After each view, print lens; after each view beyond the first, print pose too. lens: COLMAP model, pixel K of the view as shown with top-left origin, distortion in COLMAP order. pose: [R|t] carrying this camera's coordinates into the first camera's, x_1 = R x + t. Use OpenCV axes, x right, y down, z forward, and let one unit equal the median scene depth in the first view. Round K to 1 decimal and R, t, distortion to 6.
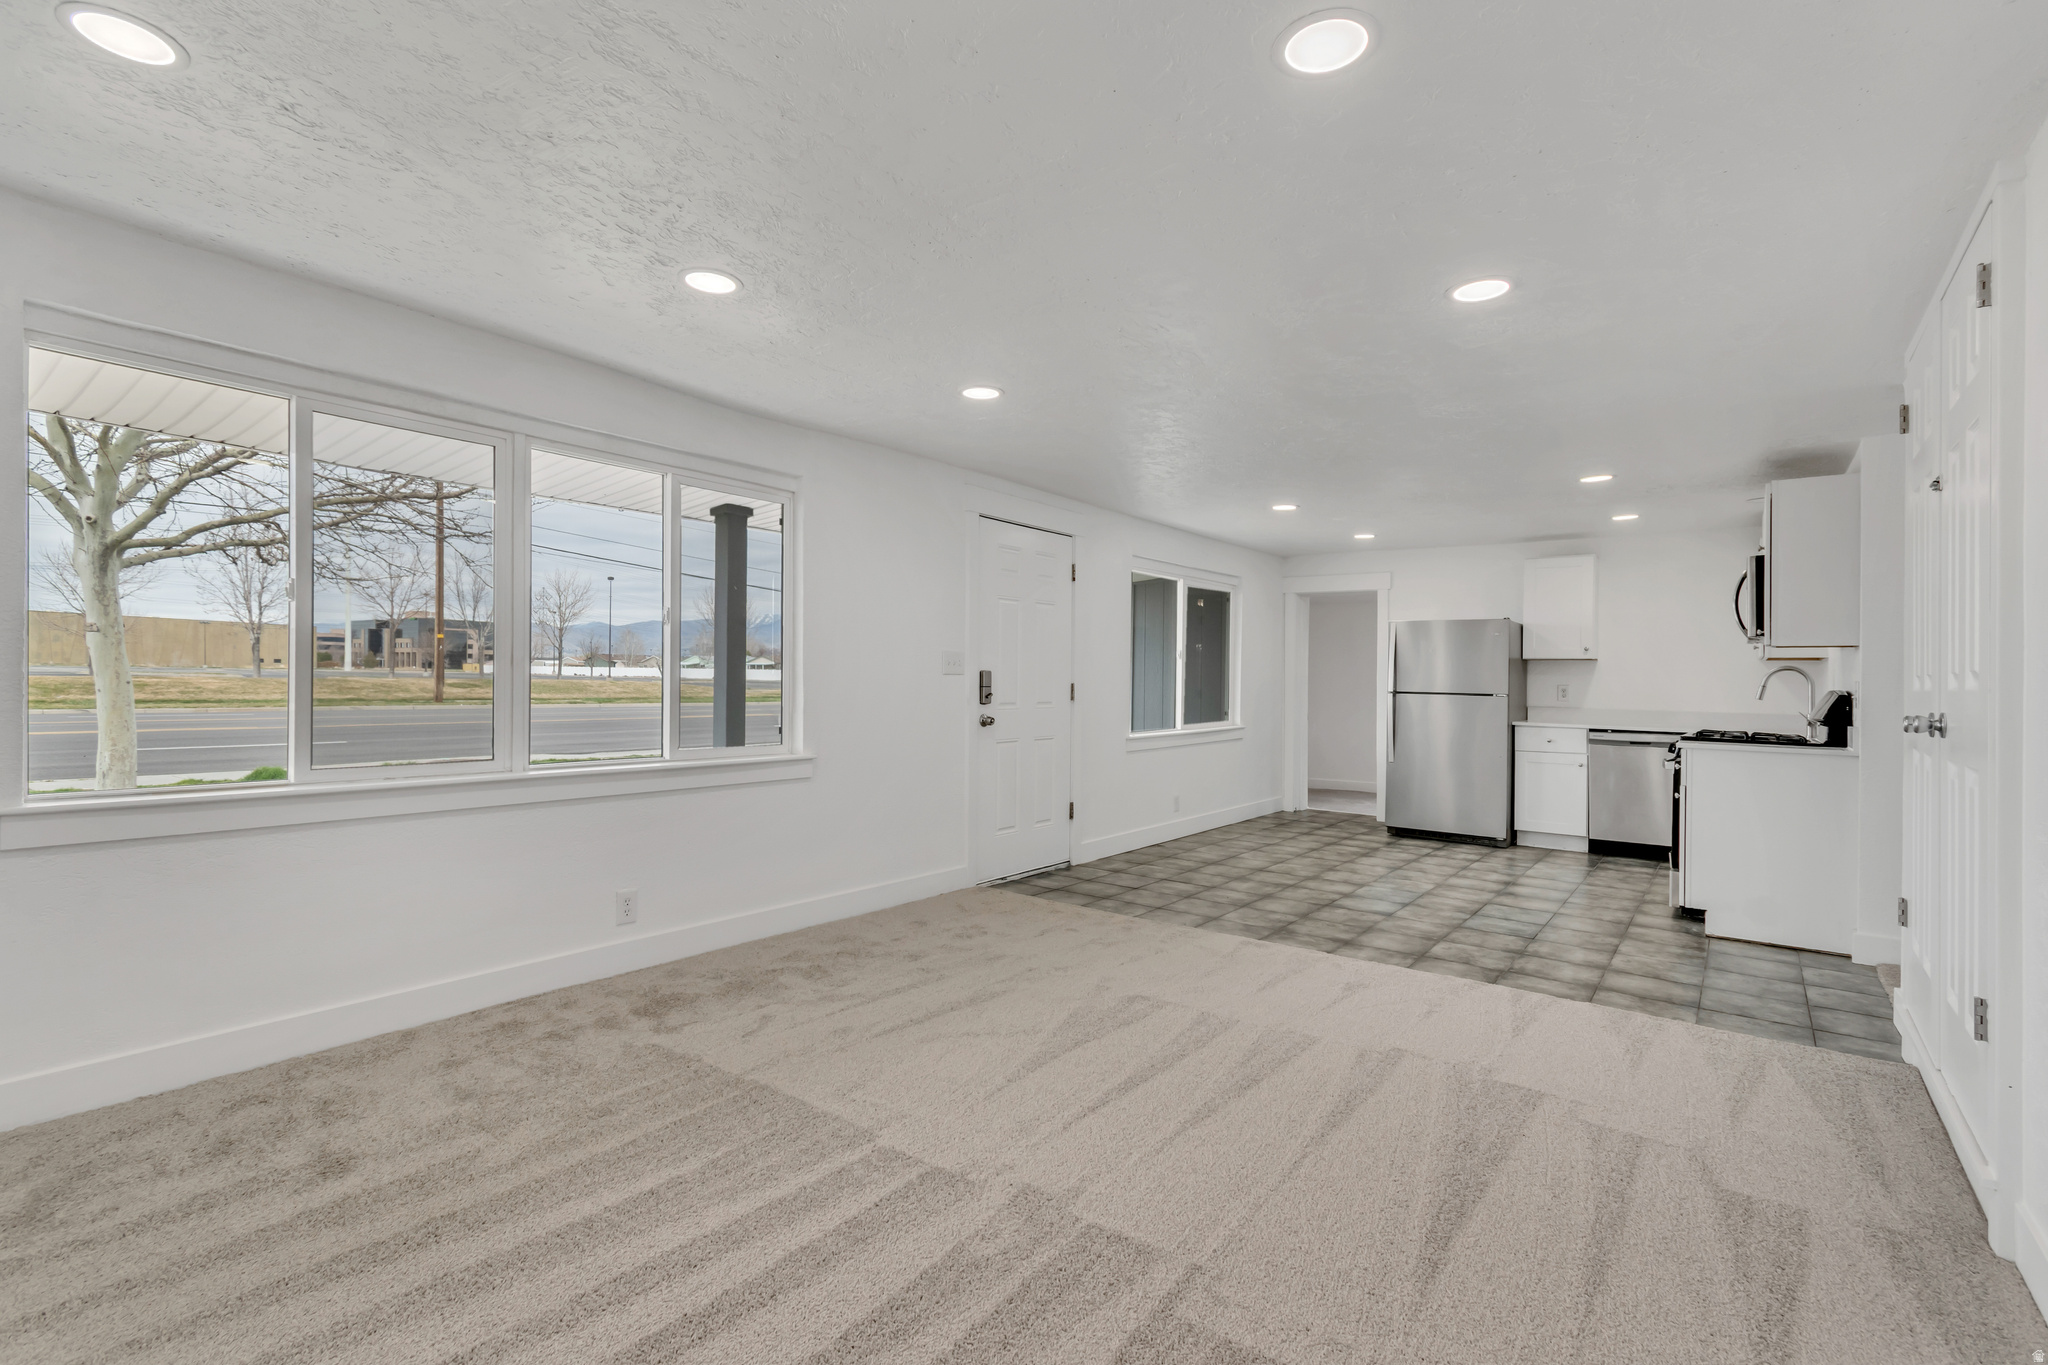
lens RADIAL K [[921.2, 0, 992.7], [0, 921.2, 672.9], [0, 0, 1]] dist [0.001152, 0.000589]
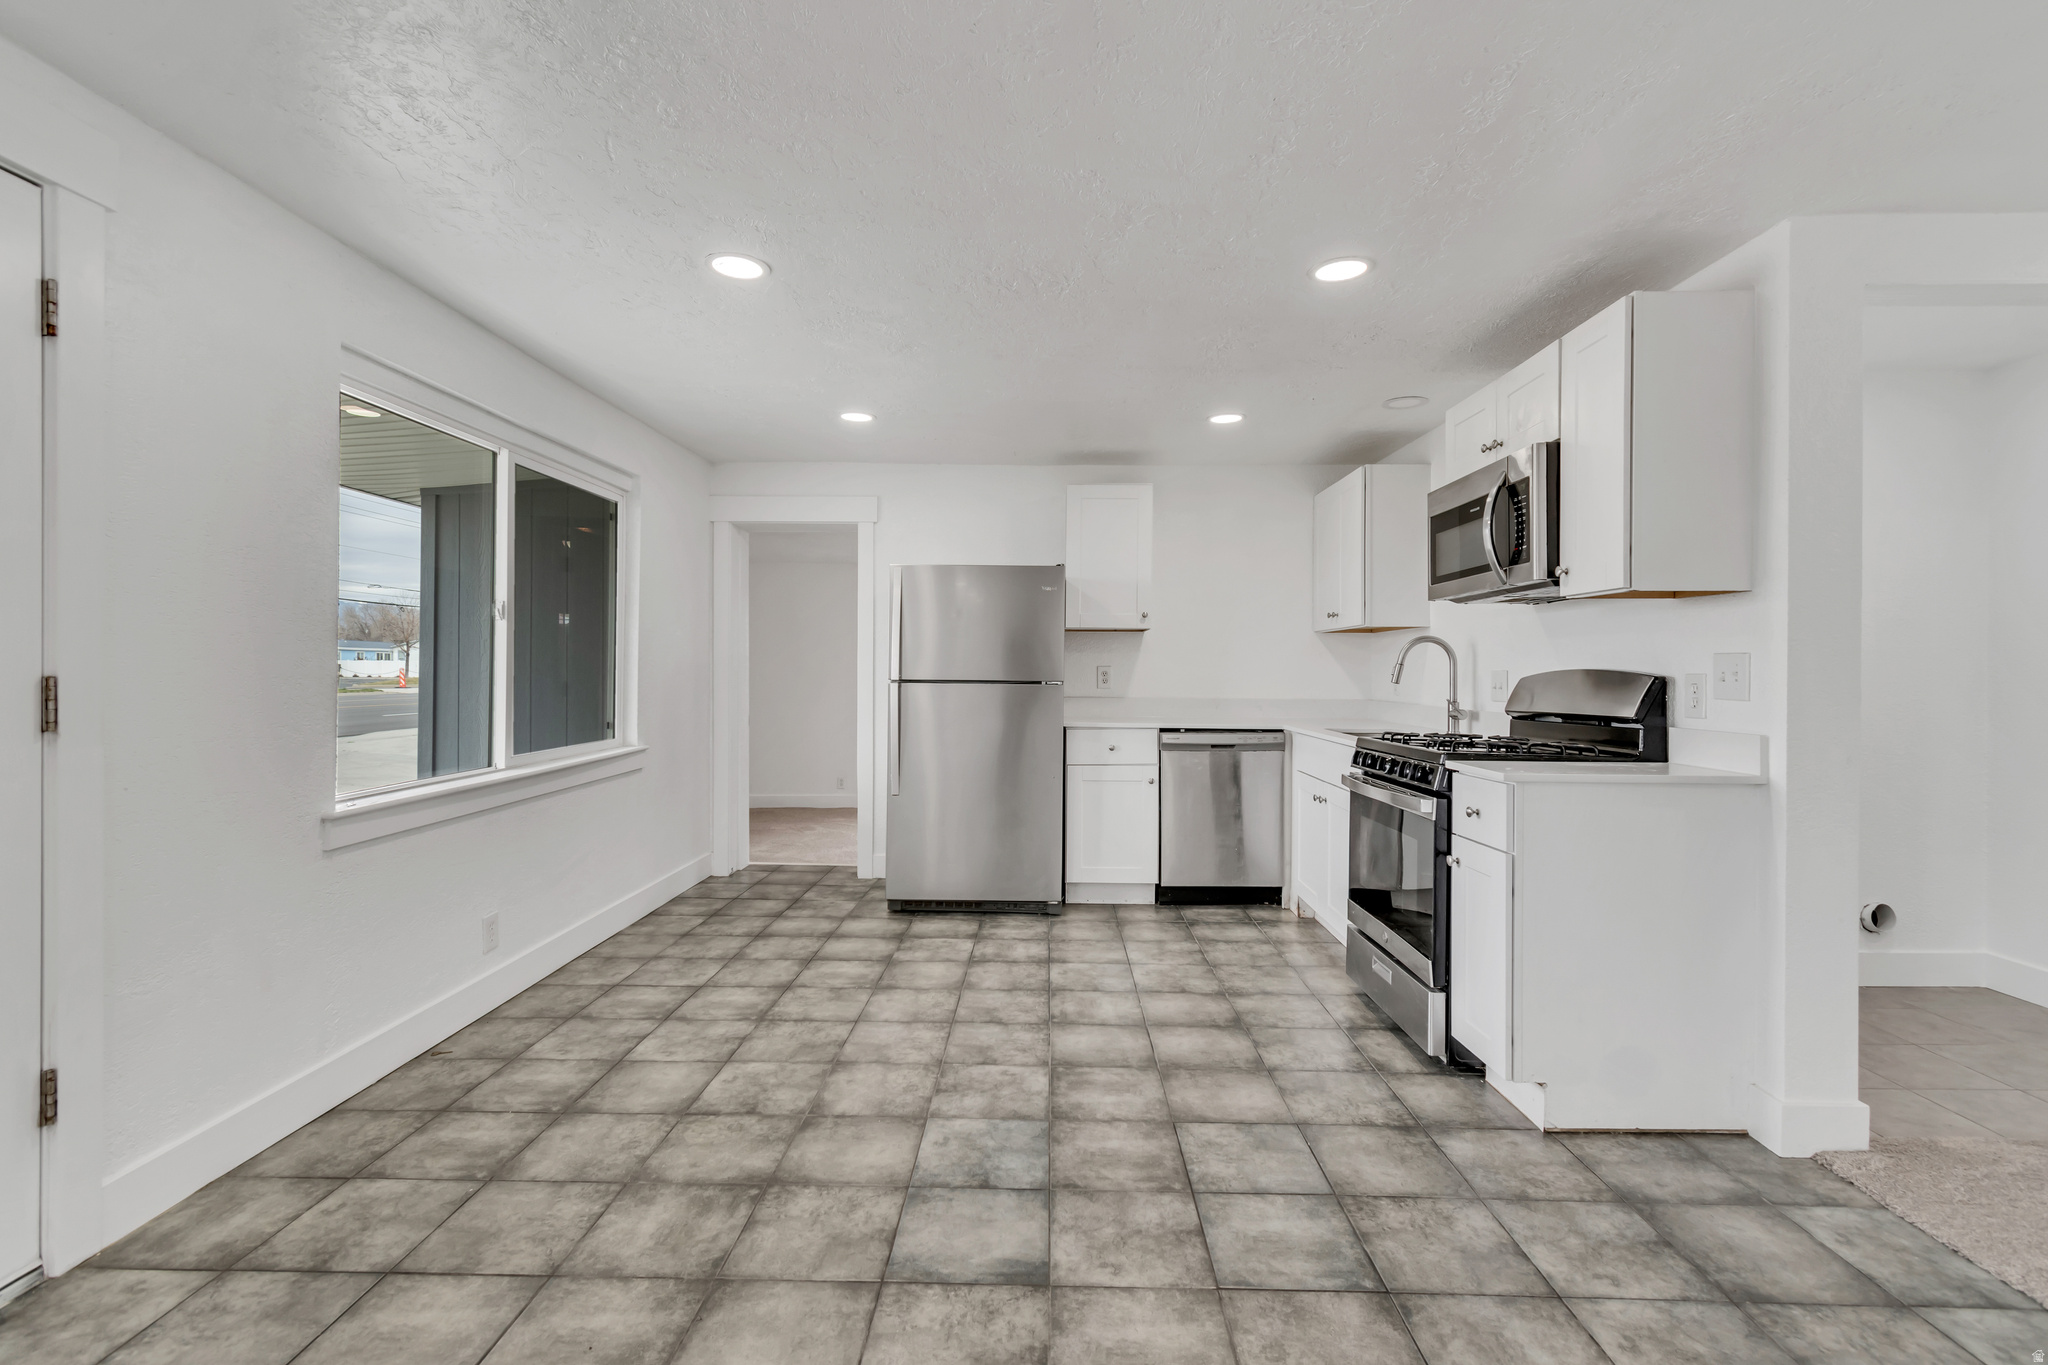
lens RADIAL K [[921.2, 0, 1015.1], [0, 921.2, 668.8], [0, 0, 1]] dist [0.001152, 0.000589]
pose [[0.799771, -0.011496, 0.600195, 0.134130], [0.004621, 0.999905, 0.012995, 0.005736], [-0.600287, -0.007619, 0.799748, 0.477429]]
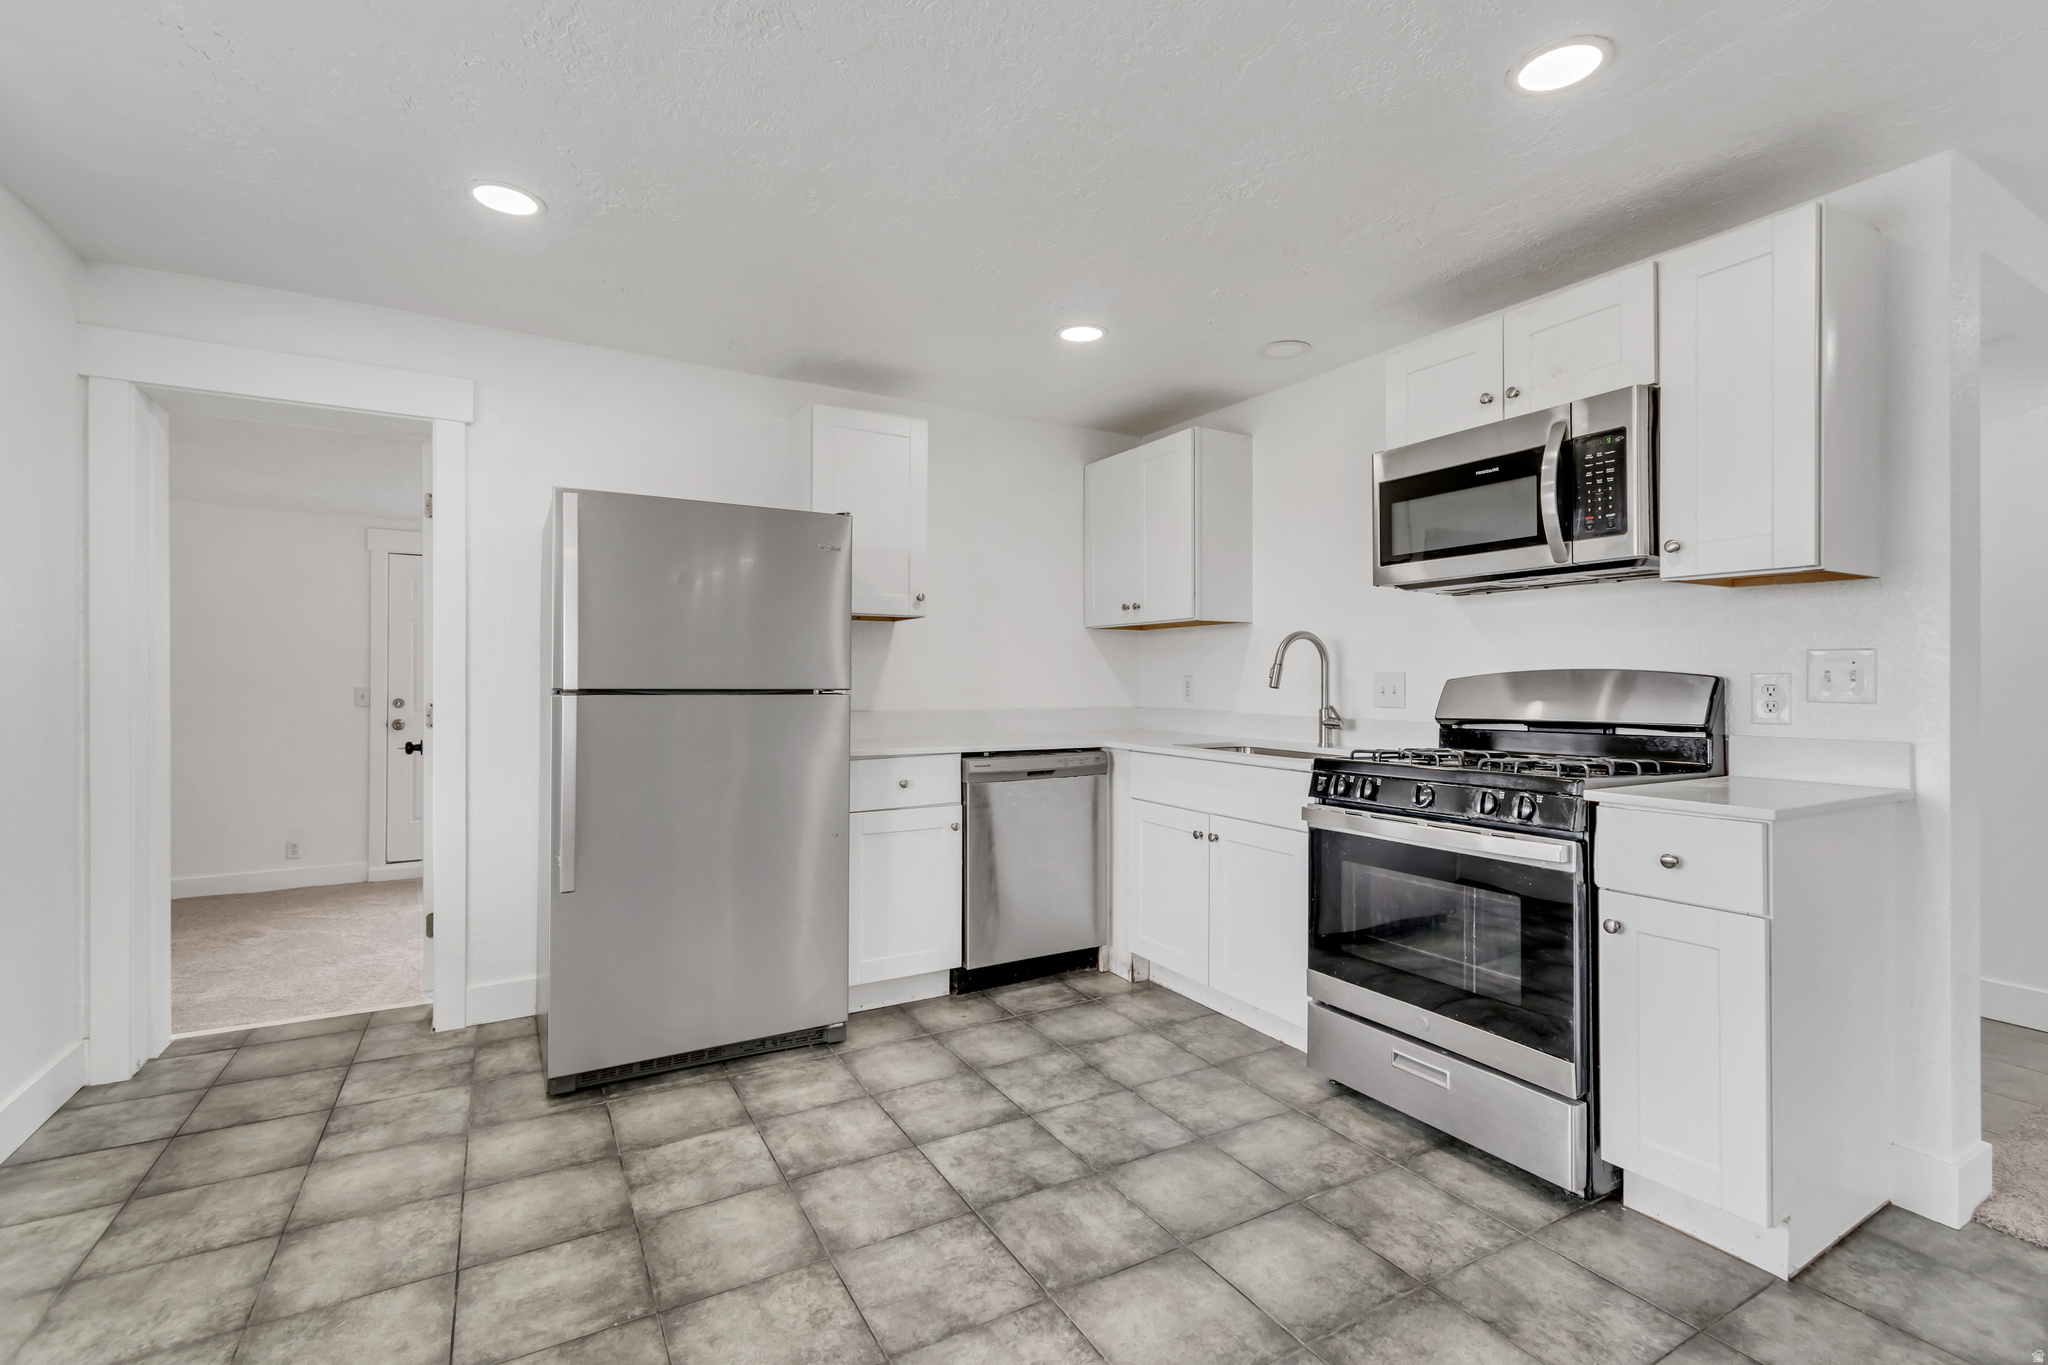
lens RADIAL K [[921.2, 0, 1026.0], [0, 921.2, 678.3], [0, 0, 1]] dist [0.001152, 0.000589]
pose [[0.367664, -0.015331, 0.929832, 0.178924], [-0.000216, 0.999863, 0.016571, 0.010527], [-0.929959, -0.006294, 0.367610, 0.731996]]
